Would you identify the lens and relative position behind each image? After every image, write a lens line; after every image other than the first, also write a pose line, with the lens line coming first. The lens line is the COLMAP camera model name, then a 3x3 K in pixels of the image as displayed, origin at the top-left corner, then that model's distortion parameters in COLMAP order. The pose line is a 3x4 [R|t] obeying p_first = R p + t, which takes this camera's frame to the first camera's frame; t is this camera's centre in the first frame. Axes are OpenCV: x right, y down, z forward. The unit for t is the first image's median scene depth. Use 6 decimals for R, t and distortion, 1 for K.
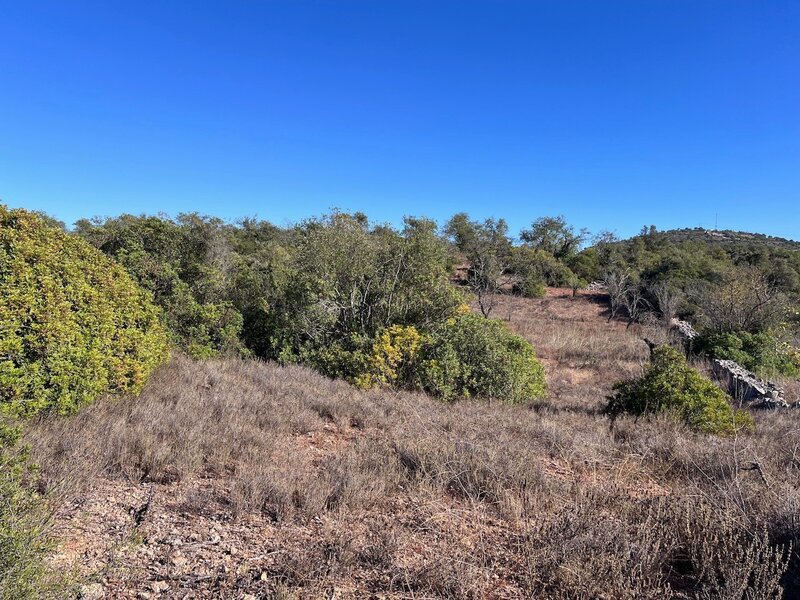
lens RADIAL K [[593.3, 0, 400.0], [0, 593.3, 300.0], [0, 0, 1]] dist [0.052105, -0.077107]
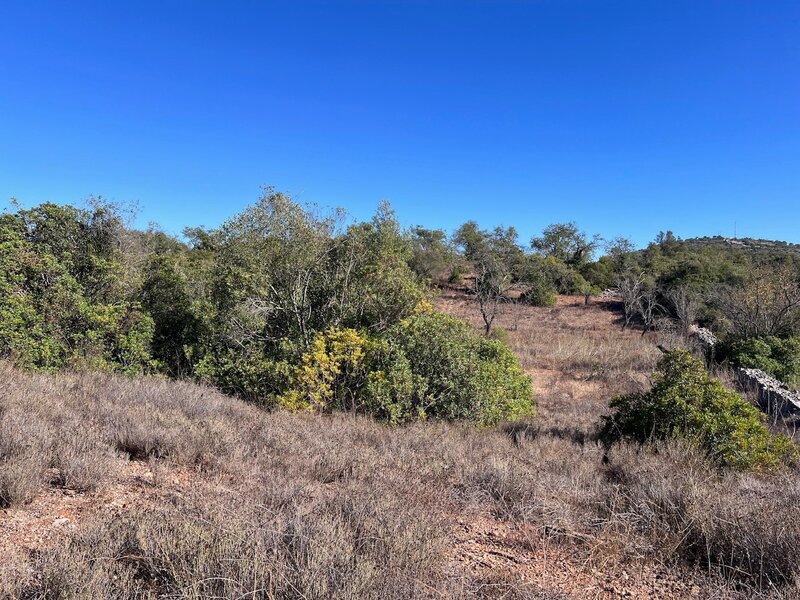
lens RADIAL K [[590.9, 0, 400.0], [0, 590.9, 300.0], [0, 0, 1]] dist [0.044157, -0.059810]
pose [[0.999478, -0.014563, -0.028826, 0.048833], [0.013883, 0.999623, -0.023669, 0.011690], [0.029160, 0.023257, 0.999304, 0.099293]]
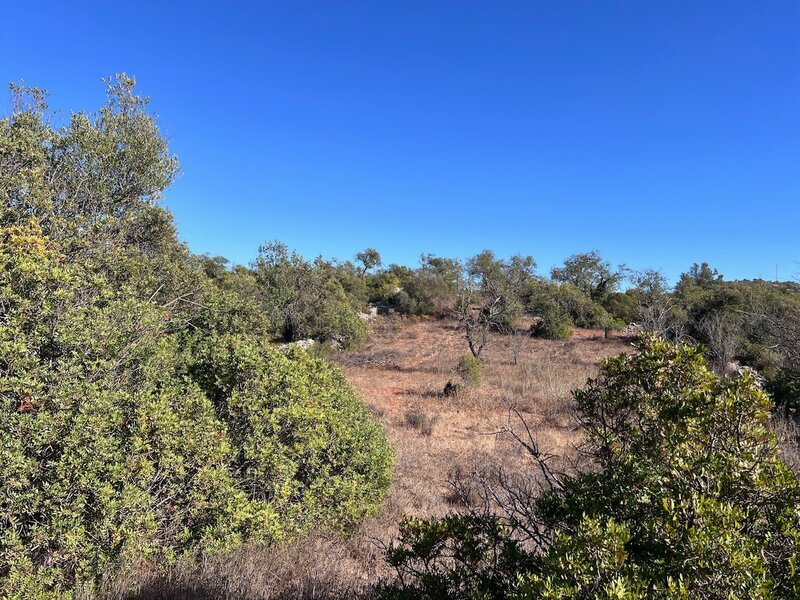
lens RADIAL K [[588.8, 0, 400.0], [0, 588.8, 300.0], [0, 0, 1]] dist [0.009980, 0.001363]
pose [[0.996505, 0.001207, -0.083528, 0.162688], [-0.008676, 0.995984, -0.089113, 0.034828], [0.083085, 0.089526, 0.992513, 0.345837]]
